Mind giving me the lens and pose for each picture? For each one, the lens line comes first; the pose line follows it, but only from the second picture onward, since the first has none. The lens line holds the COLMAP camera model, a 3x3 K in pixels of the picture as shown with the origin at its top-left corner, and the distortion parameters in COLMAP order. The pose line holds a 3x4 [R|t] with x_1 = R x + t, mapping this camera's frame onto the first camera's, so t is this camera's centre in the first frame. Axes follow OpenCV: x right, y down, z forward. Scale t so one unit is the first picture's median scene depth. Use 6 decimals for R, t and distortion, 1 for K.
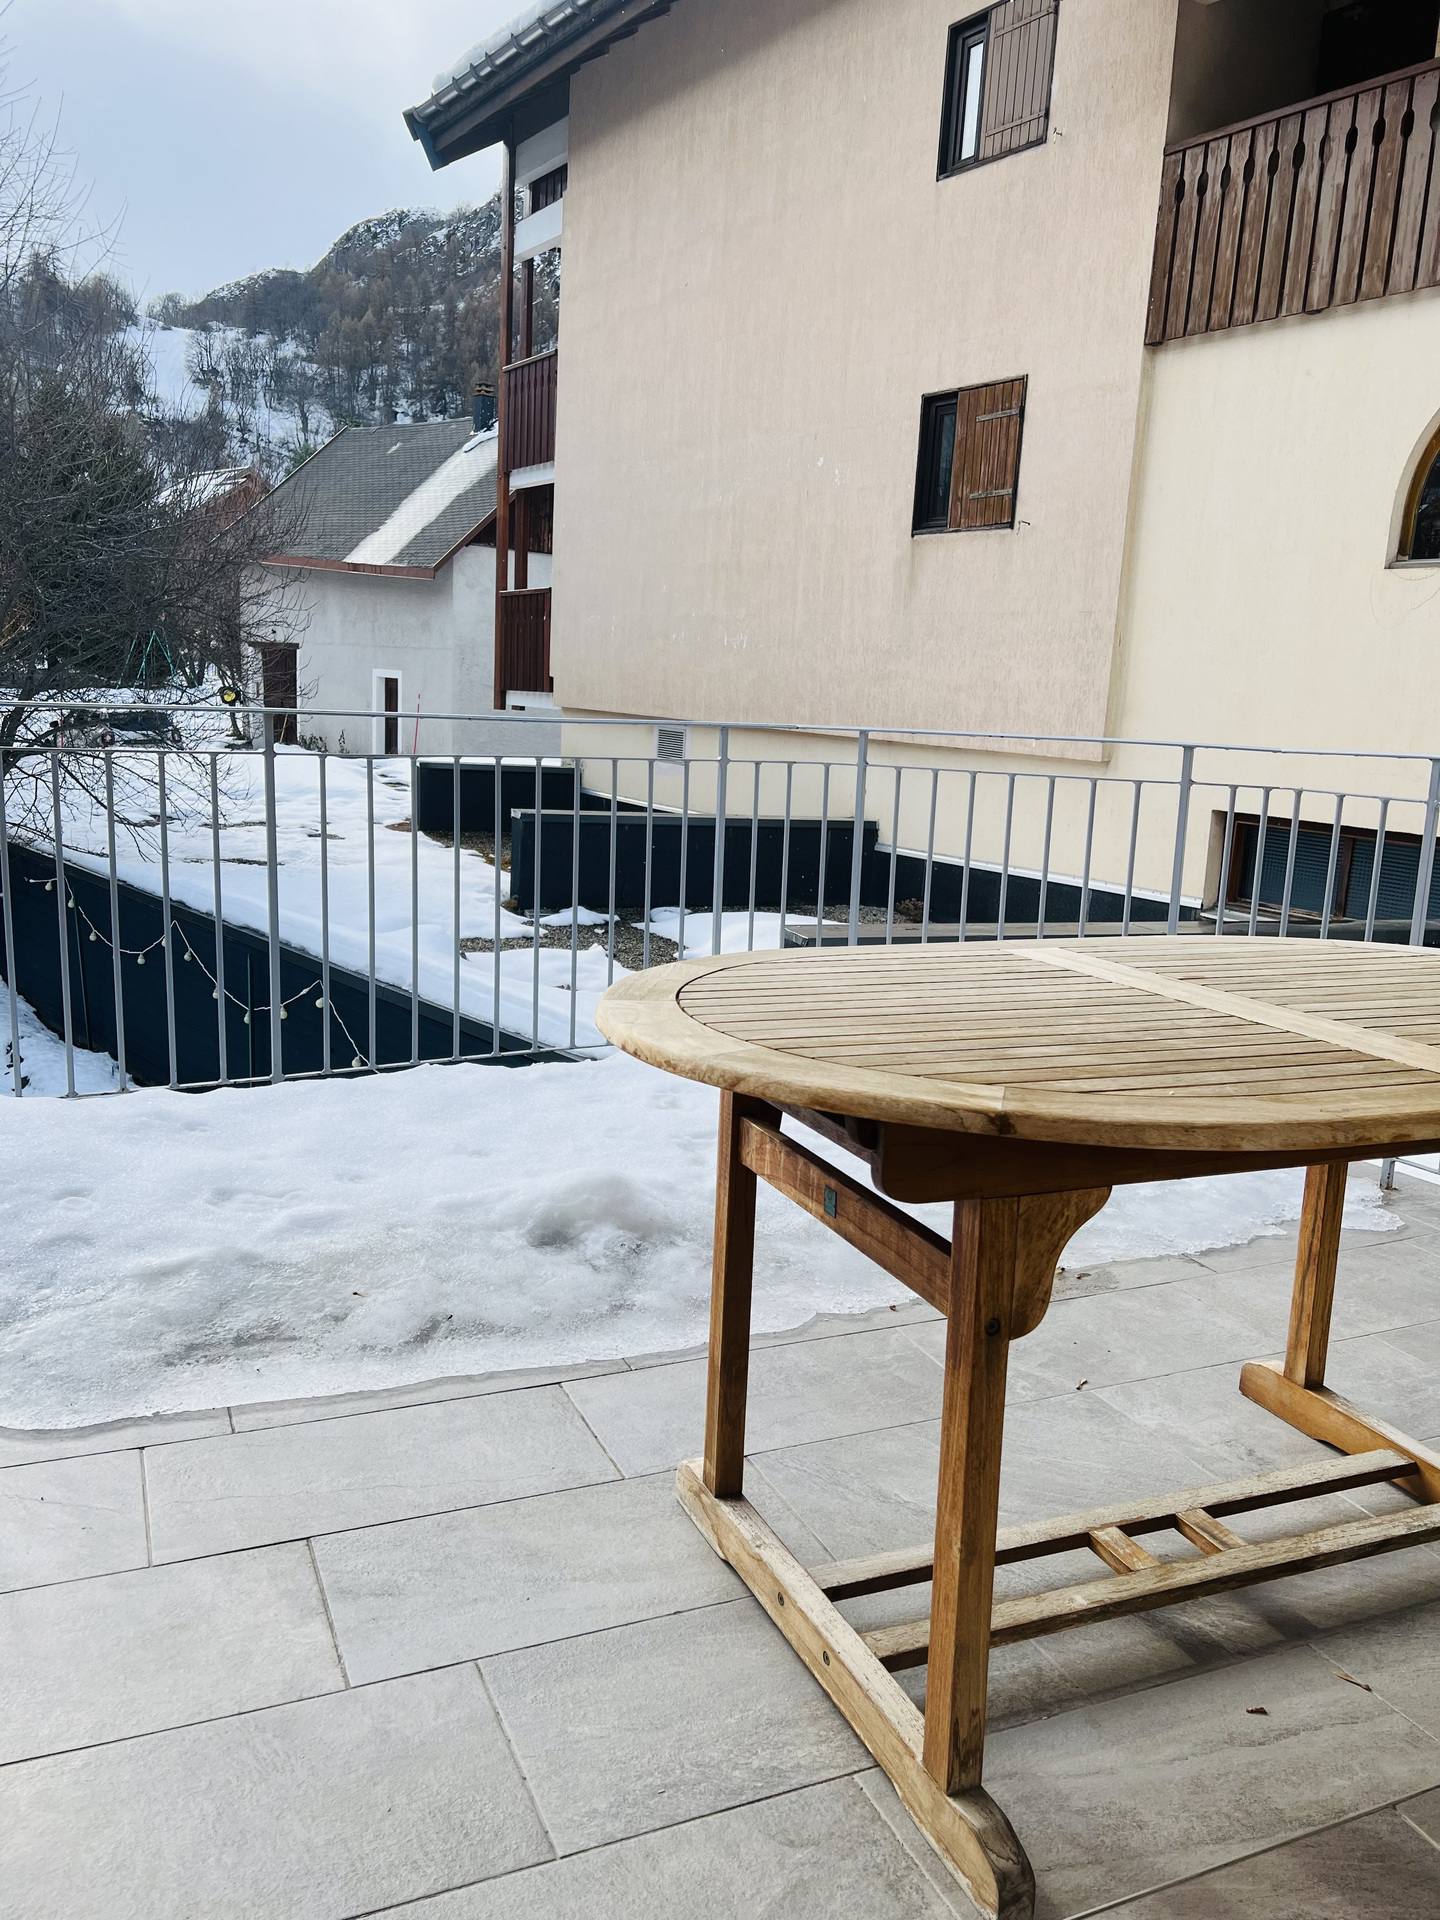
lens RADIAL K [[1448.3, 0, 721.6], [0, 1448.3, 959.0], [0, 0, 1]] dist [0.000460, 0.001272]
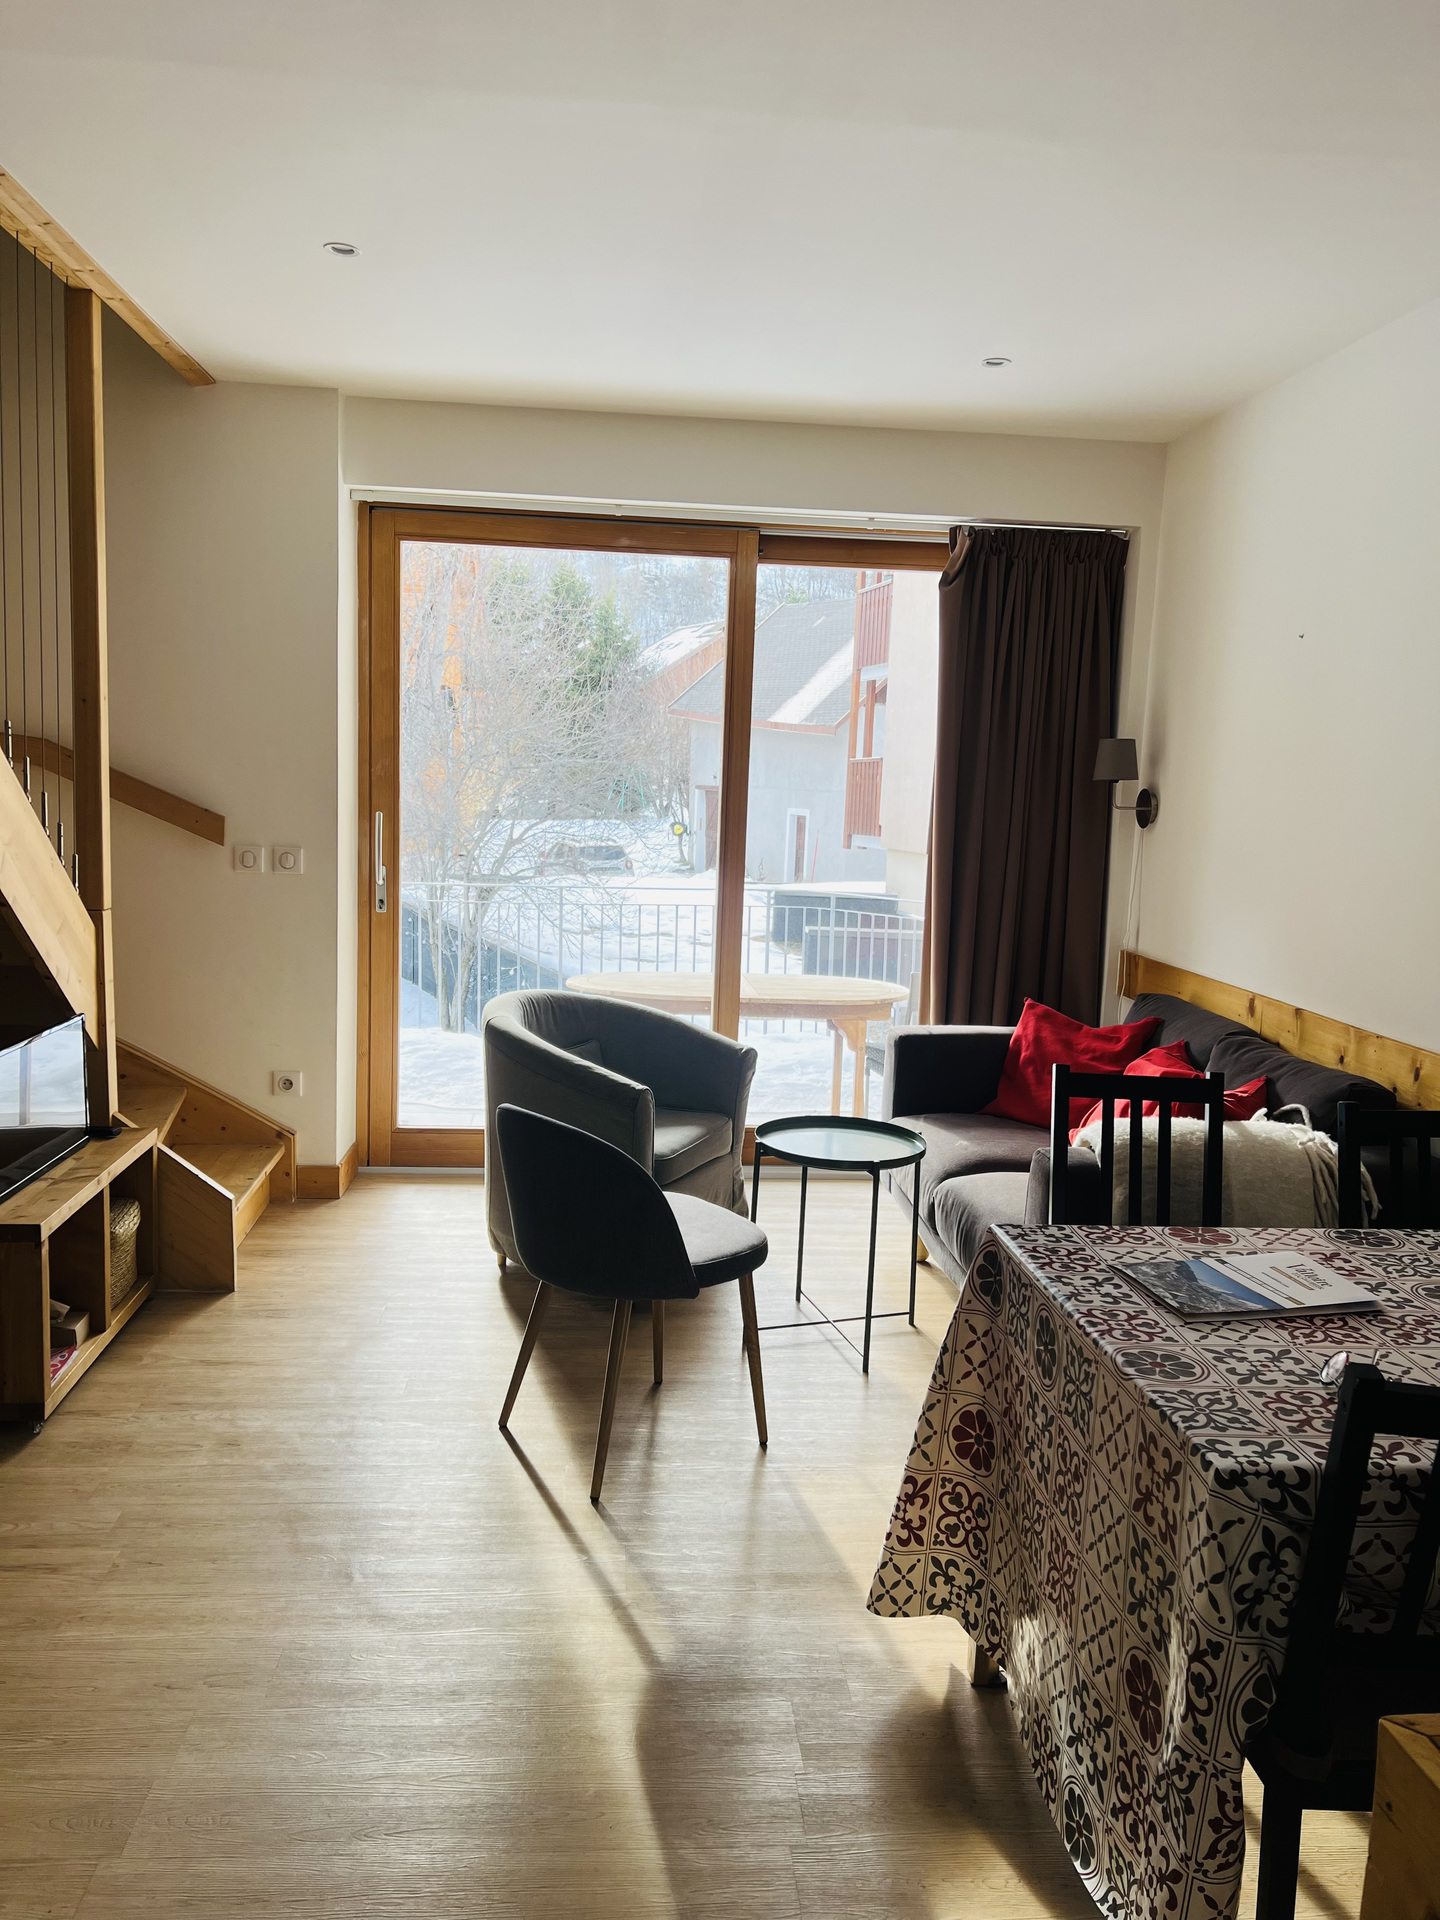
lens RADIAL K [[1448.3, 0, 717.4], [0, 1448.3, 963.3], [0, 0, 1]] dist [0.000460, 0.001272]
pose [[0.949569, 0.023086, -0.312708, 0.085717], [-0.047157, 0.996457, -0.069633, 0.014971], [0.309993, 0.080868, 0.947293, -0.150844]]
